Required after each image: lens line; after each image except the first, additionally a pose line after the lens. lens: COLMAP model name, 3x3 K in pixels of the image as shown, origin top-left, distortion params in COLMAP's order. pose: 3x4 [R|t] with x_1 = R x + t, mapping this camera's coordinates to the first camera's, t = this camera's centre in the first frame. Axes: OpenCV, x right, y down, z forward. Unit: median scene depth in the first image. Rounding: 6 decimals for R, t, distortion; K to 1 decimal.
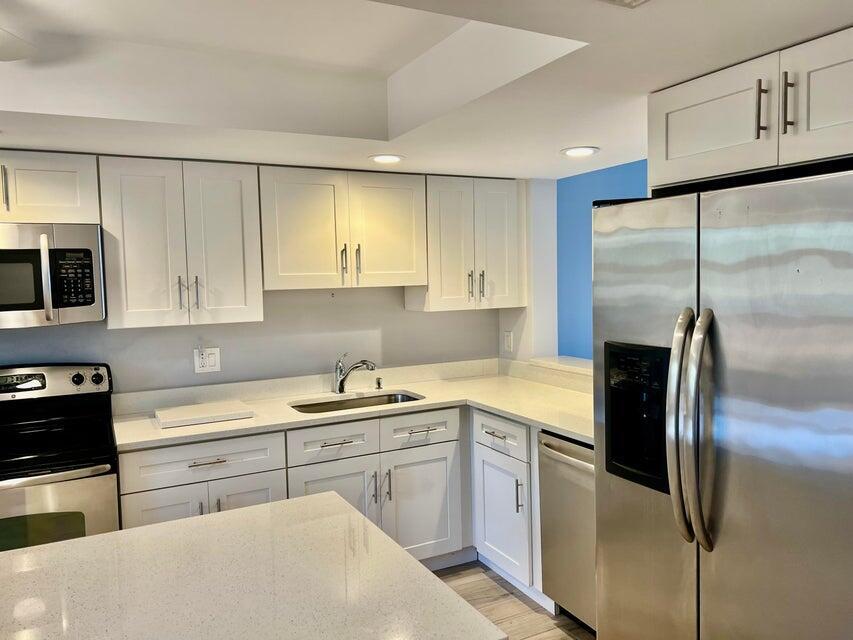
lens RADIAL K [[646.2, 0, 439.6], [0, 646.2, 322.6], [0, 0, 1]] dist [0.038512, -0.054401]
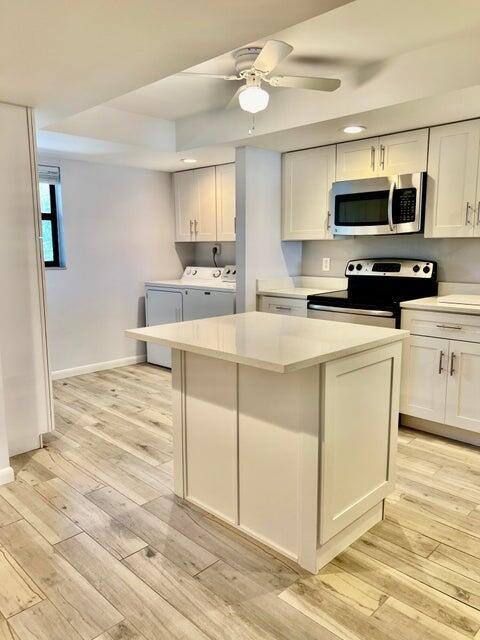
lens RADIAL K [[484.9, 0, 227.3], [0, 484.9, 321.8], [0, 0, 1]] dist [0.038512, -0.054401]
pose [[0.268768, 0.168731, -0.948311, 0.522061], [-0.067170, 0.985424, 0.156297, 0.056792], [0.960860, 0.021691, 0.276184, 0.180233]]
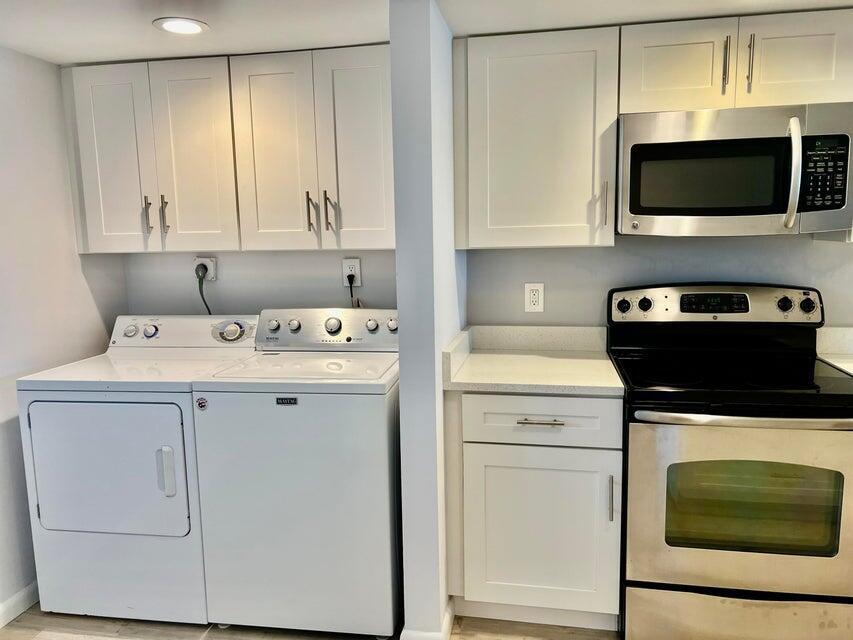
lens RADIAL K [[648.4, 0, 426.5], [0, 648.4, 320.0], [0, 0, 1]] dist [0.009509, -0.004063]
pose [[0.778340, 0.090285, -0.621317, -0.388618], [-0.039791, 0.994711, 0.094696, 0.046216], [0.626581, -0.048983, 0.777816, 0.077914]]
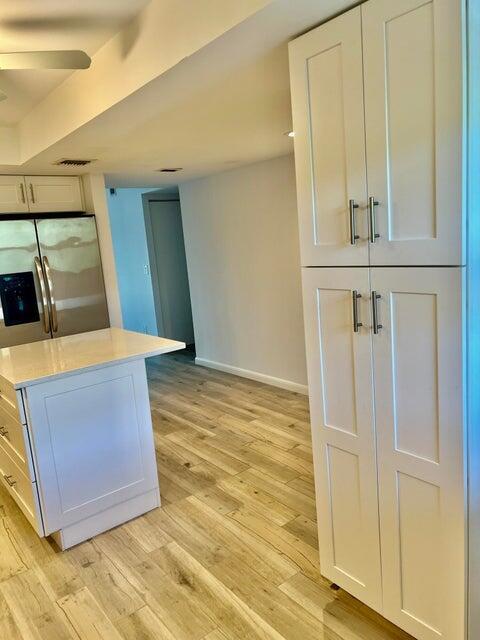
lens RADIAL K [[484.9, 0, 227.3], [0, 484.9, 321.8], [0, 0, 1]] dist [0.038512, -0.054401]
pose [[-0.145109, -0.137626, 0.979797, -1.143040], [0.158222, 0.974307, 0.160287, 0.023064], [-0.976683, 0.178285, -0.119605, 0.259354]]
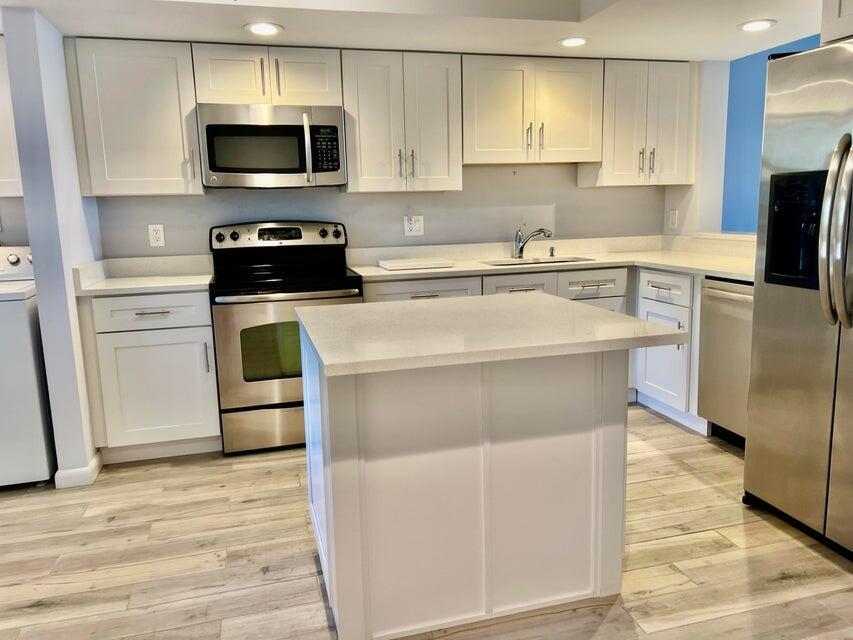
lens RADIAL K [[646.2, 0, 439.6], [0, 646.2, 322.6], [0, 0, 1]] dist [0.038512, -0.054401]
pose [[0.976383, 0.037241, -0.212812, -0.050126], [-0.013178, 0.993463, 0.113391, 0.112052], [0.215644, -0.107908, 0.970491, -0.211472]]
